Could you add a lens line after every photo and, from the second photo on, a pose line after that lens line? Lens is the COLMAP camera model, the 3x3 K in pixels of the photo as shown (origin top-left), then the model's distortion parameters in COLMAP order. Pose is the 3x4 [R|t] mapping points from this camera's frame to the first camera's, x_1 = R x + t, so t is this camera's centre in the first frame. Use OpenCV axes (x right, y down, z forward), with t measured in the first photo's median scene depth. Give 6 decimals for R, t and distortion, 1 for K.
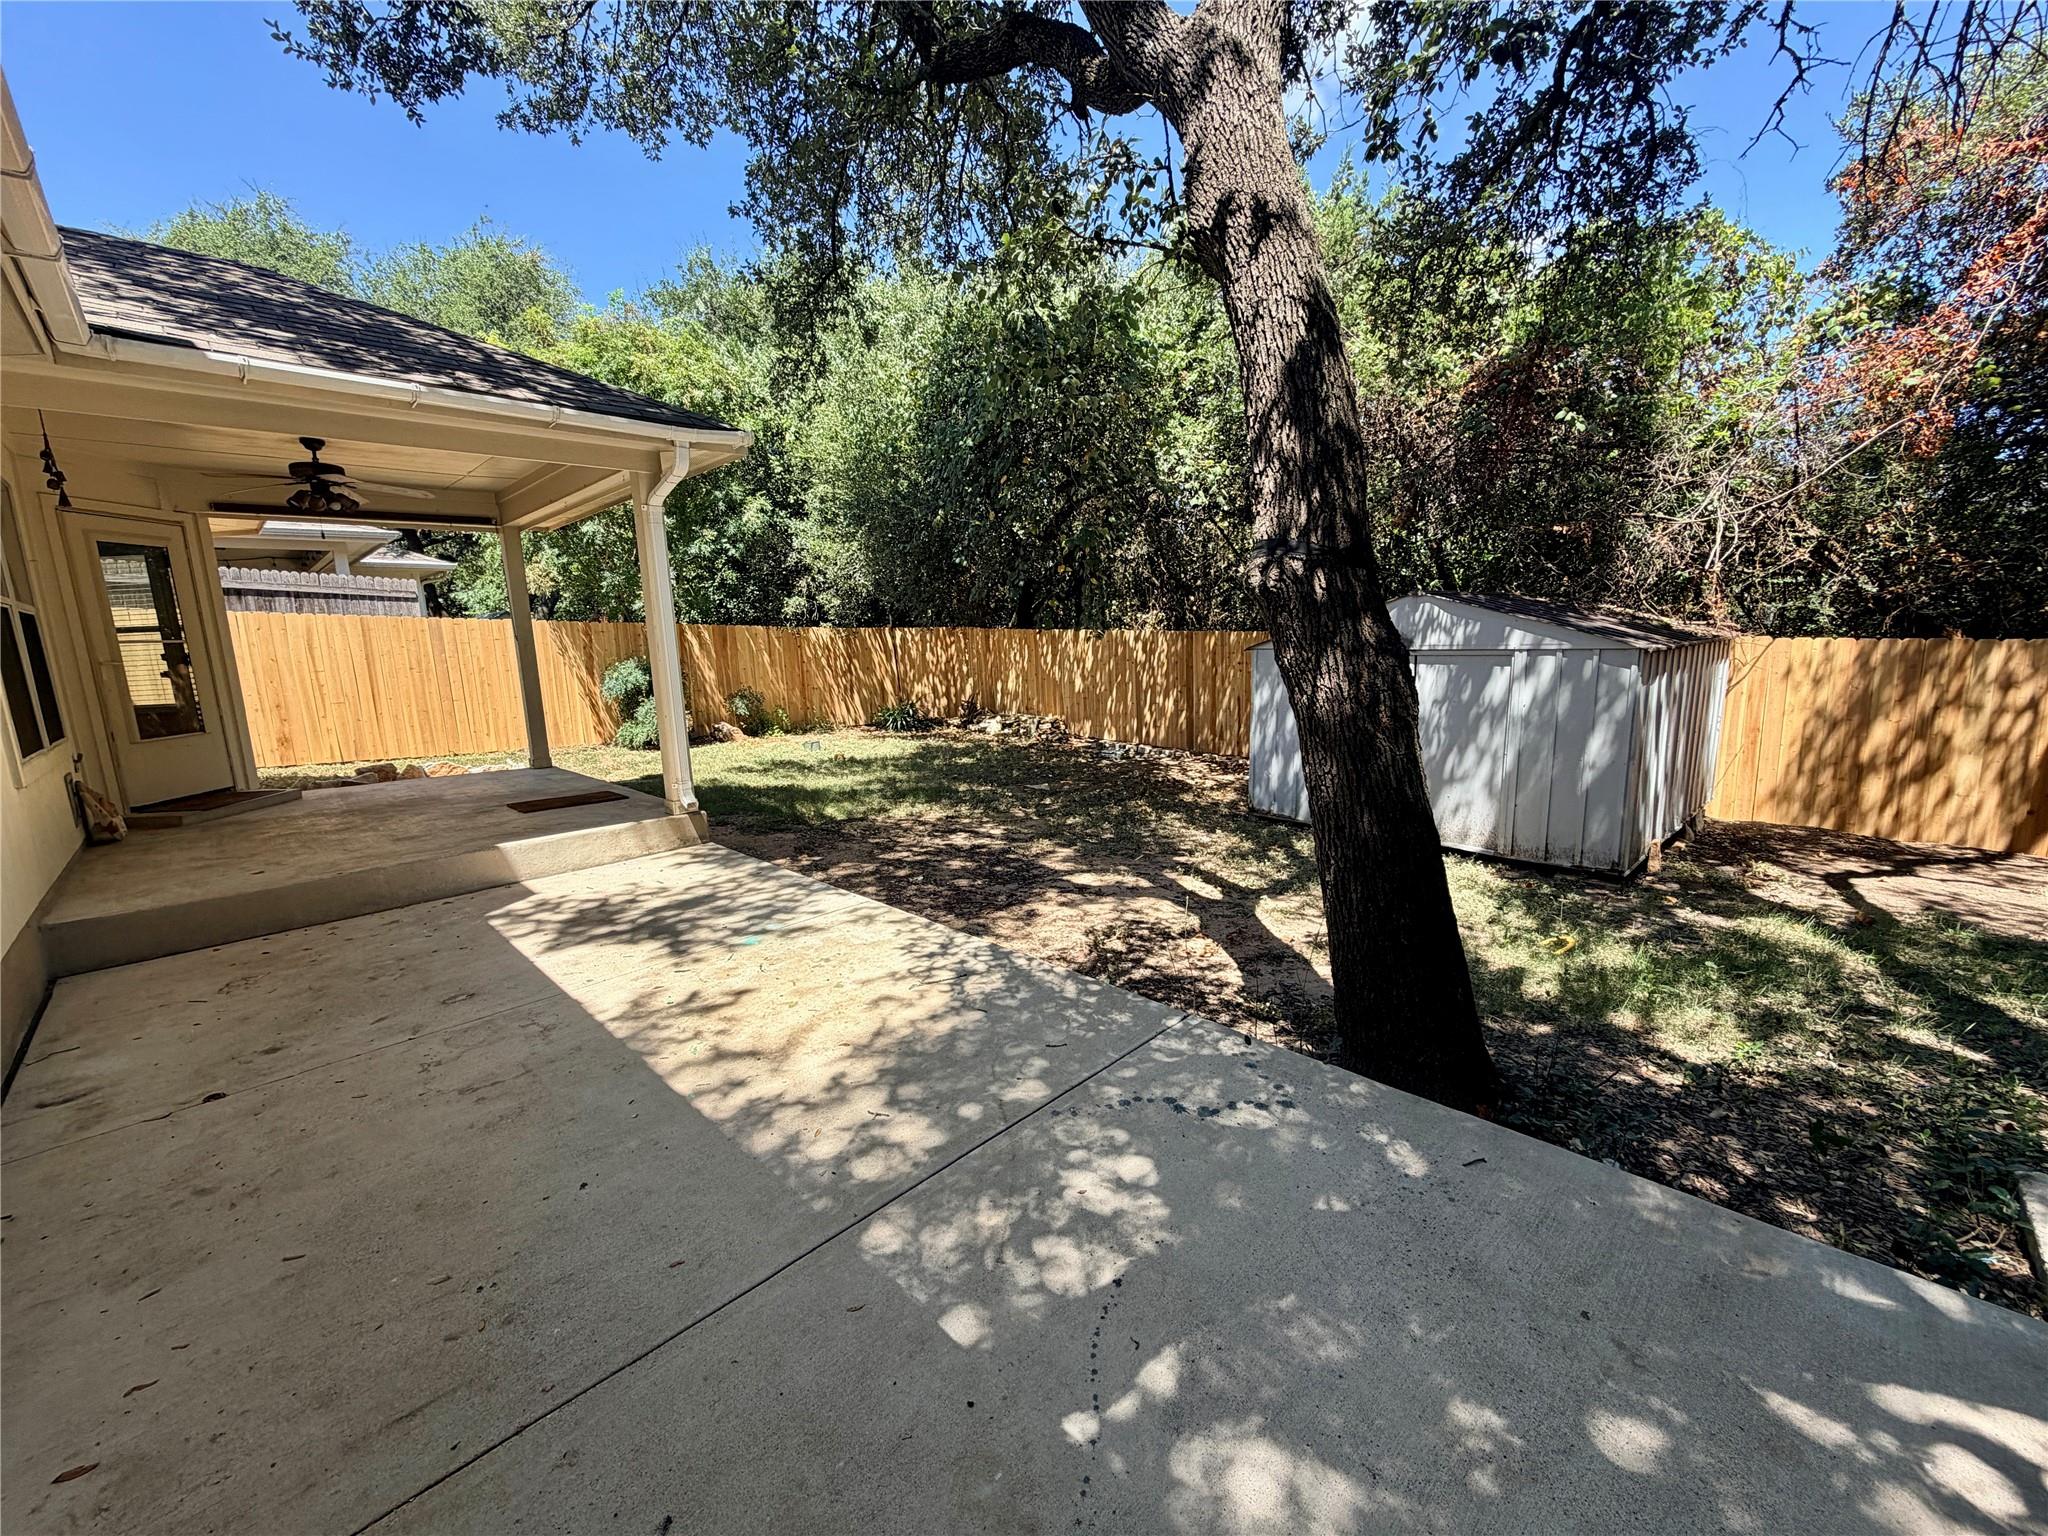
lens RADIAL K [[815.4, 0, 1021.7], [0, 815.4, 780.6], [0, 0, 1]] dist [-0.000660, 0.000199]
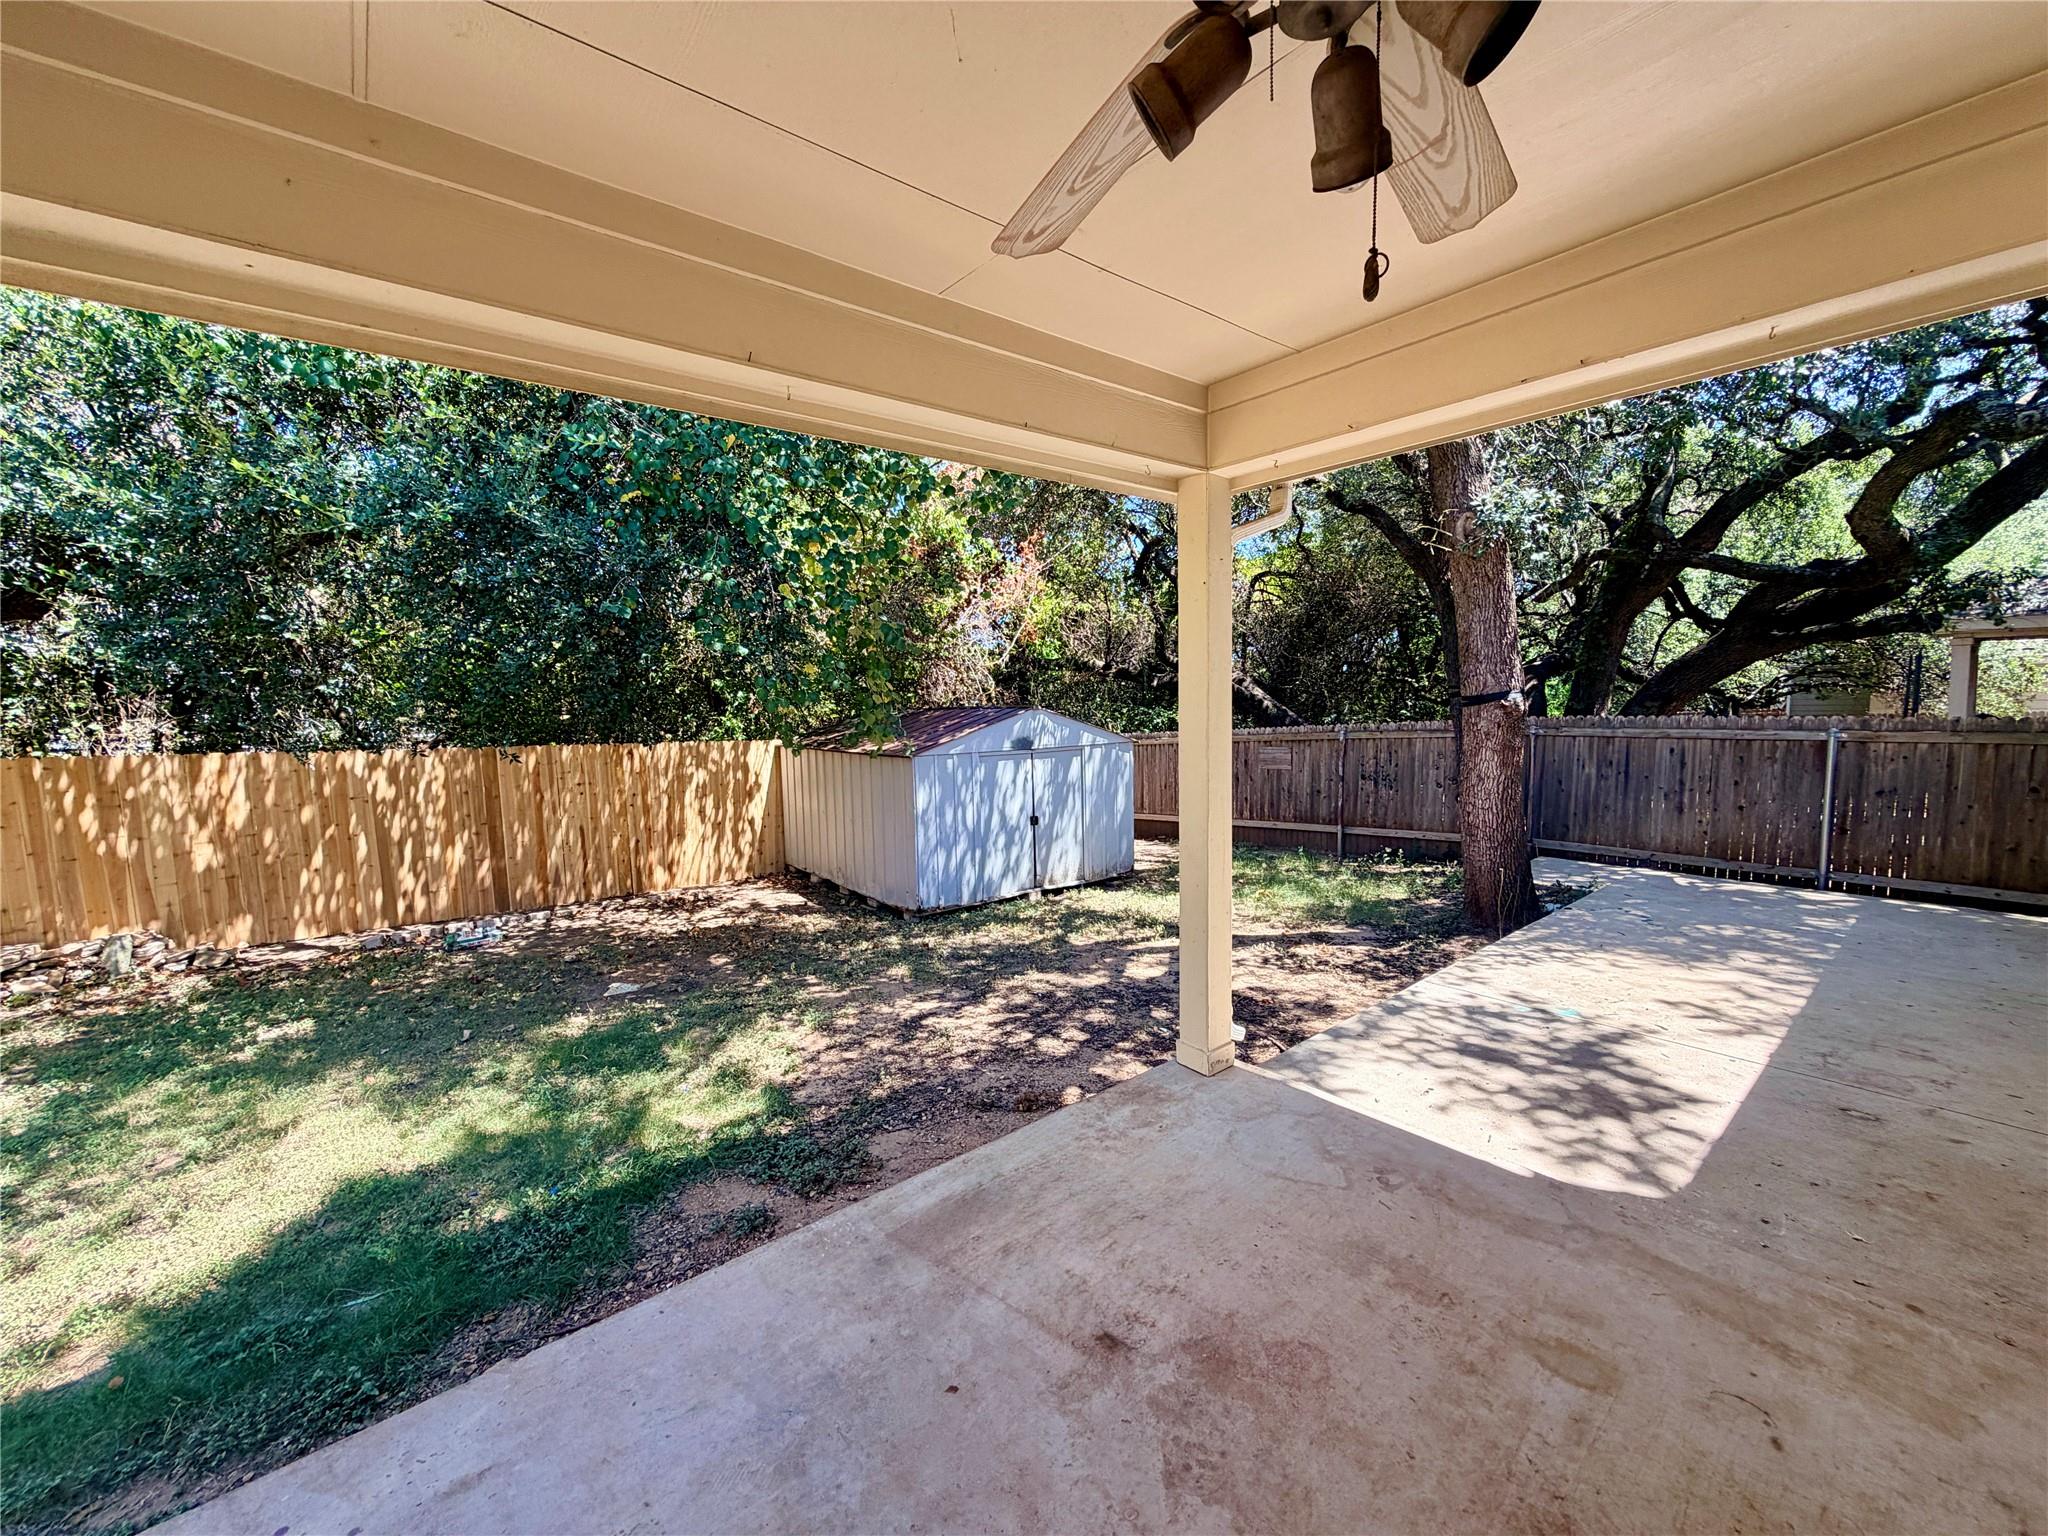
lens RADIAL K [[815.4, 0, 1016.6], [0, 815.4, 754.7], [0, 0, 1]] dist [-0.000660, 0.000199]
pose [[0.109877, -0.044083, 0.992967, -1.232287], [0.203651, 0.978820, 0.020920, -0.265198], [-0.972858, 0.199920, 0.116527, 1.254108]]
